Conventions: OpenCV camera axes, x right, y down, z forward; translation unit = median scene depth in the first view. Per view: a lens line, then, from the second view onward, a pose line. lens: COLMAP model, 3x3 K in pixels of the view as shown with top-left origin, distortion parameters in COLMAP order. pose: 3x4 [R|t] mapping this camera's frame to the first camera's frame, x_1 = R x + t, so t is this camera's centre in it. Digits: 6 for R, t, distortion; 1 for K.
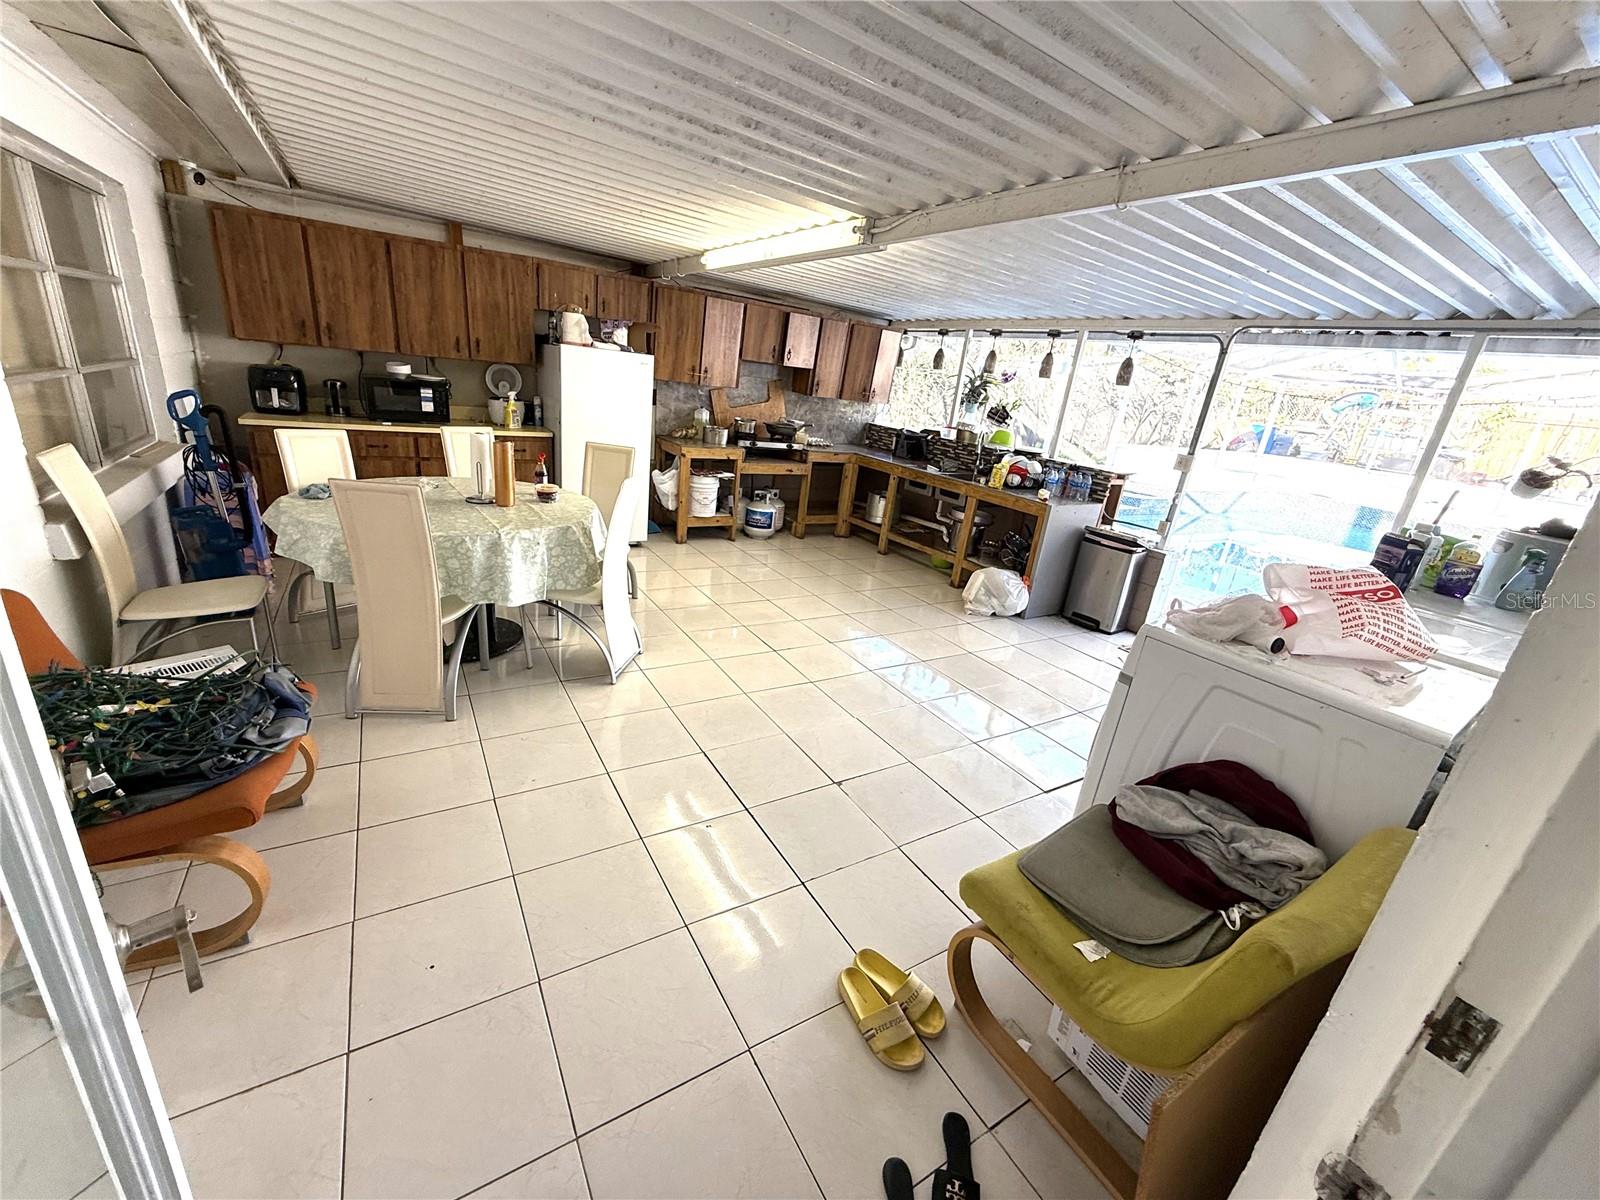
lens RADIAL K [[636.8, 0, 802.2], [0, 636.8, 597.9], [0, 0, 1]] dist [0.000806, -0.000526]
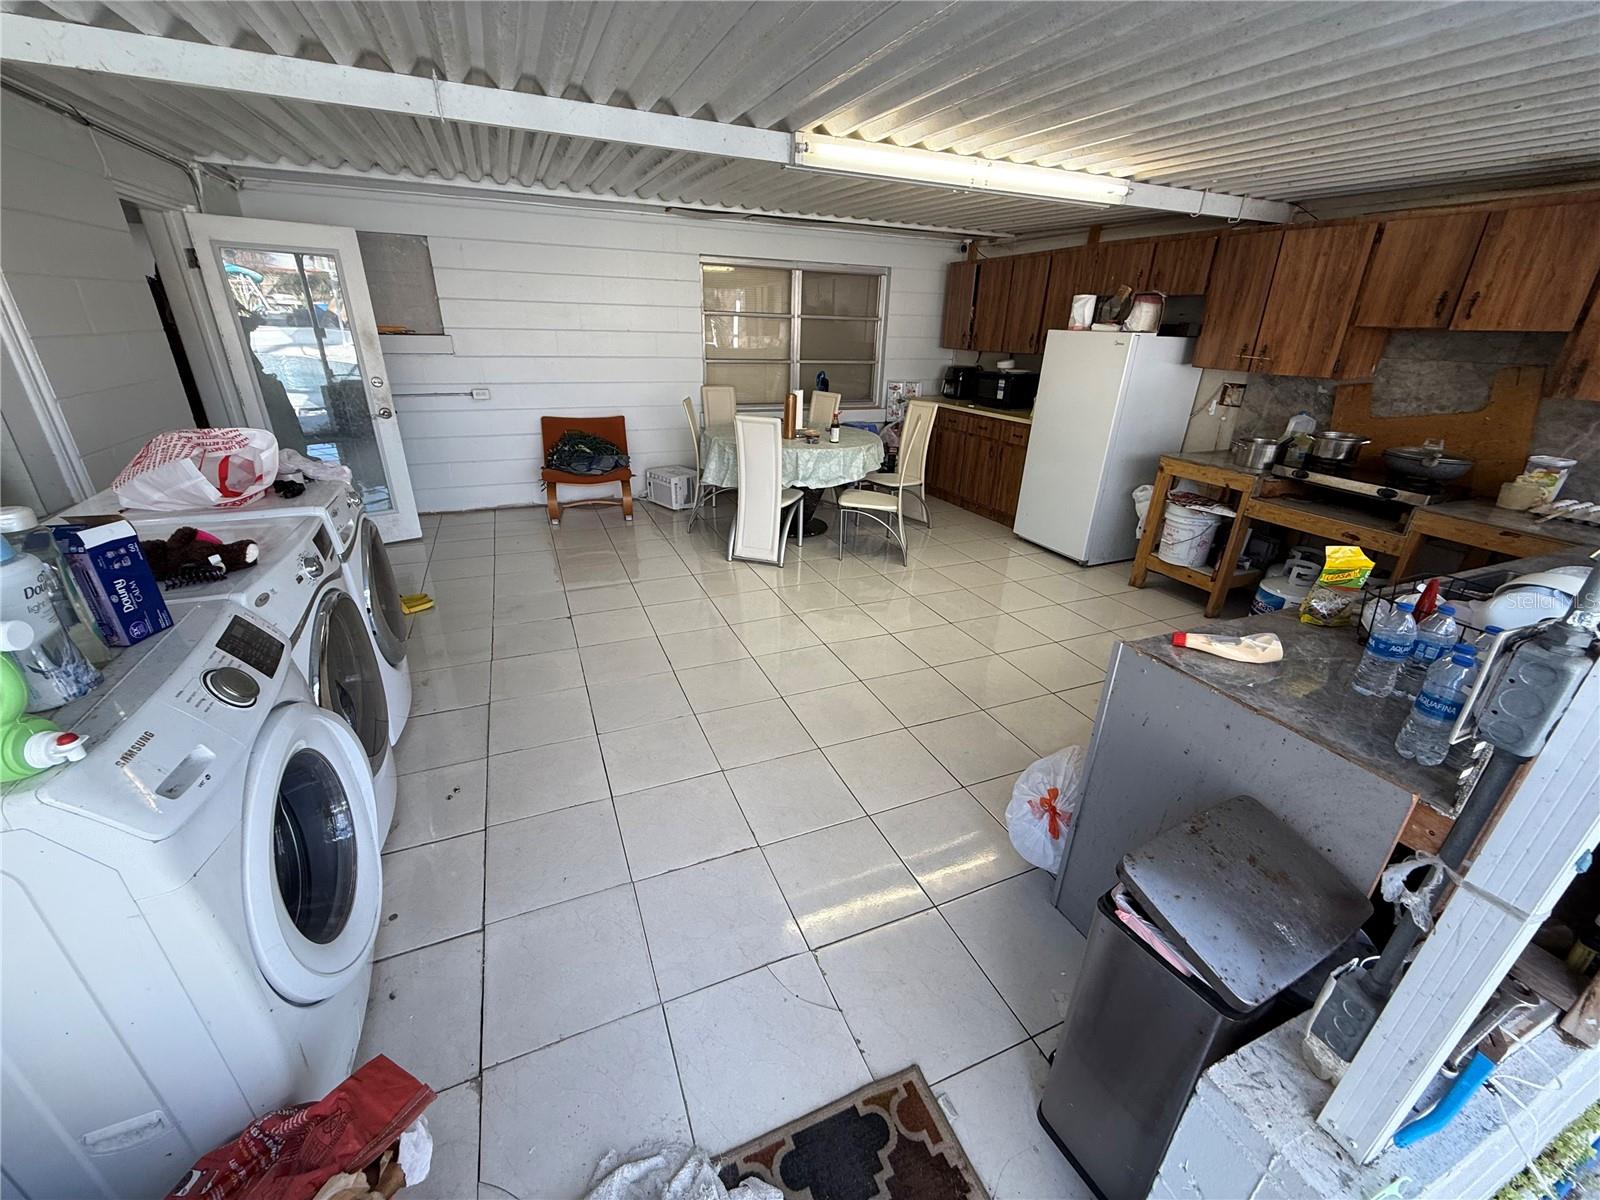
lens RADIAL K [[636.8, 0, 799.0], [0, 636.8, 603.2], [0, 0, 1]] dist [0.000806, -0.000526]
pose [[-0.143293, 0.293022, -0.945307, 0.605991], [-0.363832, 0.872680, 0.325660, -0.175928], [0.920377, 0.390598, -0.018438, 0.691463]]
